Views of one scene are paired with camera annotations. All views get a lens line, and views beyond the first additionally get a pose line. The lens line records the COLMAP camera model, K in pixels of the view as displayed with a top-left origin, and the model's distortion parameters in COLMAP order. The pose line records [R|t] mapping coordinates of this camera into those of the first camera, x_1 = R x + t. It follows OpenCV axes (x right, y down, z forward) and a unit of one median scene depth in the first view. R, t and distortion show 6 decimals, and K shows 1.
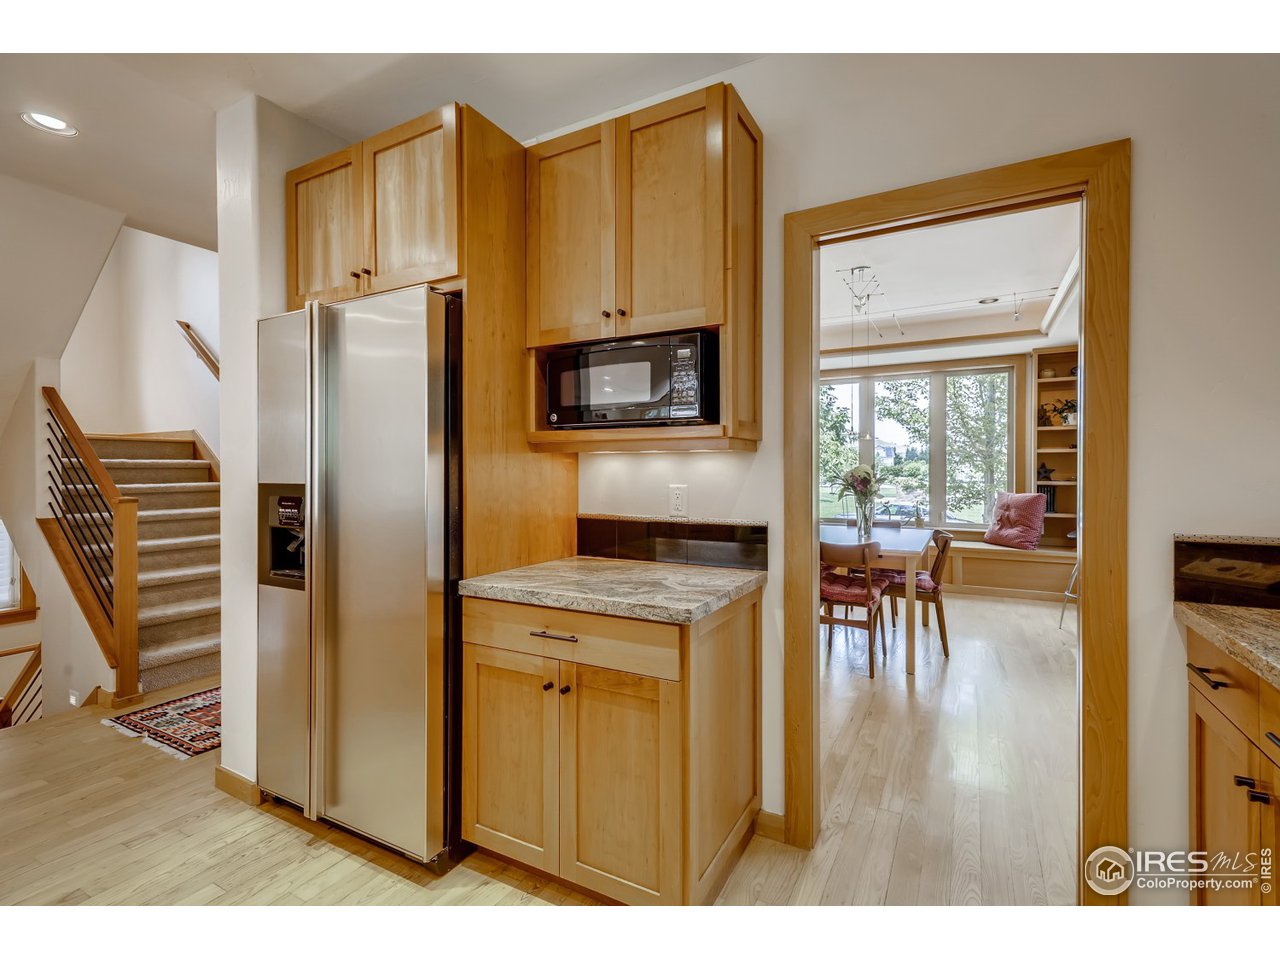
lens RADIAL K [[589.5, 0, 641.4], [0, 589.5, 479.8], [0, 0, 1]] dist [0.003360, -0.000409]
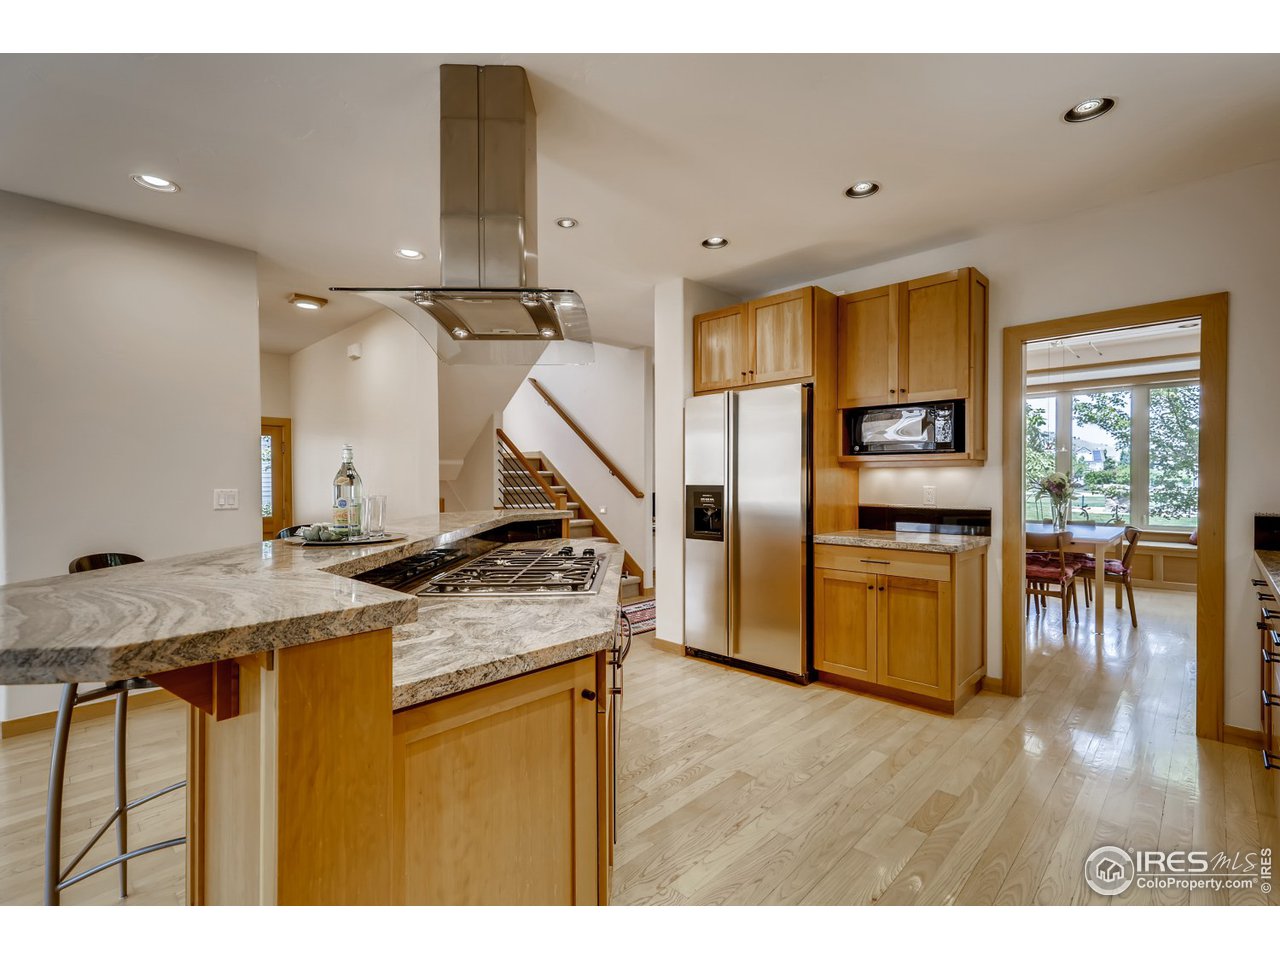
lens RADIAL K [[589.5, 0, 635.3], [0, 589.5, 489.9], [0, 0, 1]] dist [0.003360, -0.000409]
pose [[0.964723, 0.002776, -0.263253, -0.155827], [-0.001424, 0.999985, 0.005325, 0.005851], [0.263263, -0.004763, 0.964712, -0.433248]]
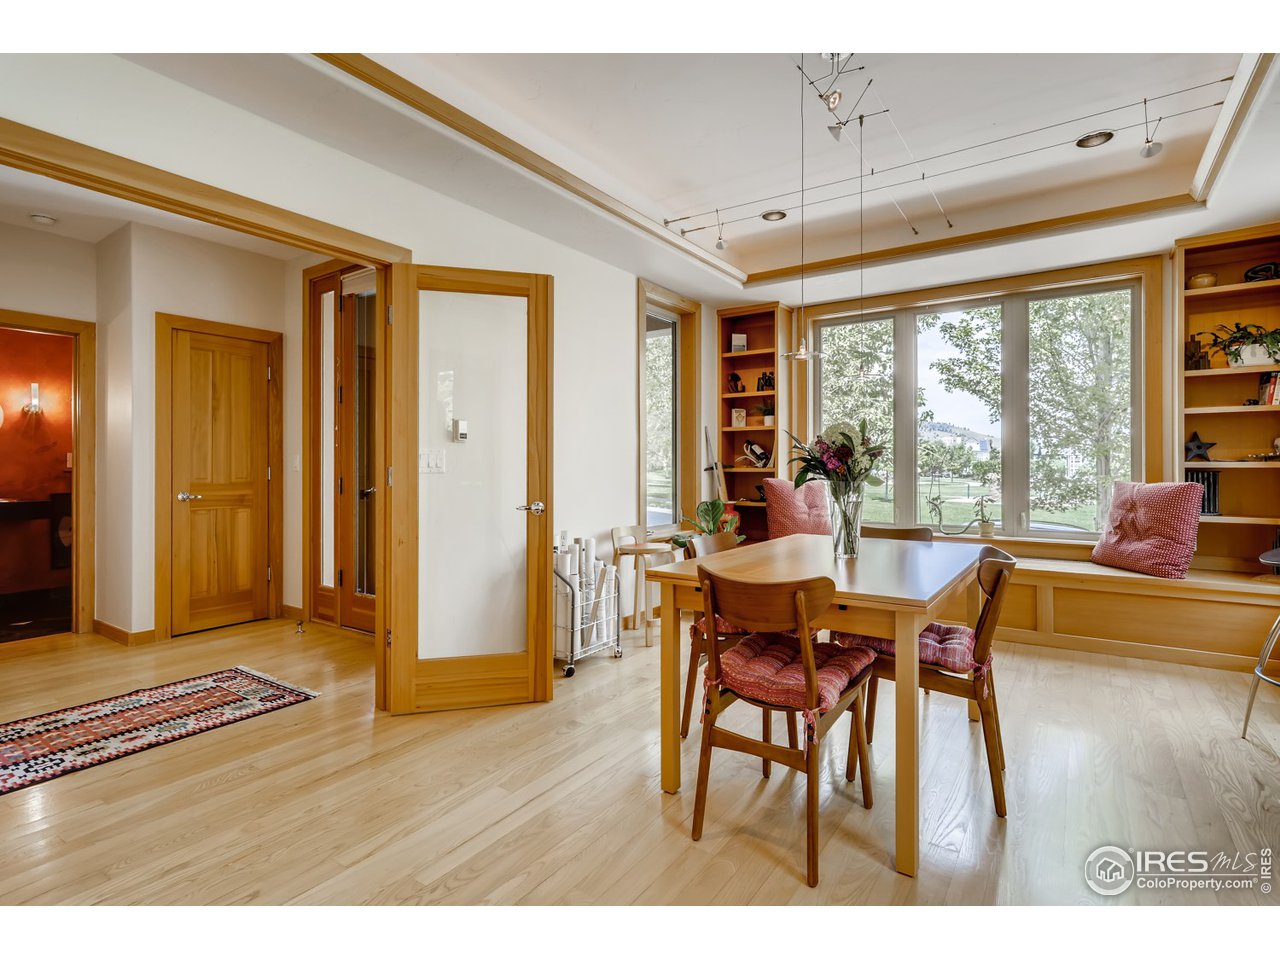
lens RADIAL K [[644.0, 0, 640.9], [0, 644.0, 471.9], [0, 0, 1]] dist [-0.000494, 0.001072]
pose [[0.995661, -0.001152, -0.093046, 0.250010], [0.000346, 0.999962, -0.008678, 0.024541], [0.093052, 0.008608, 0.995624, 0.409676]]
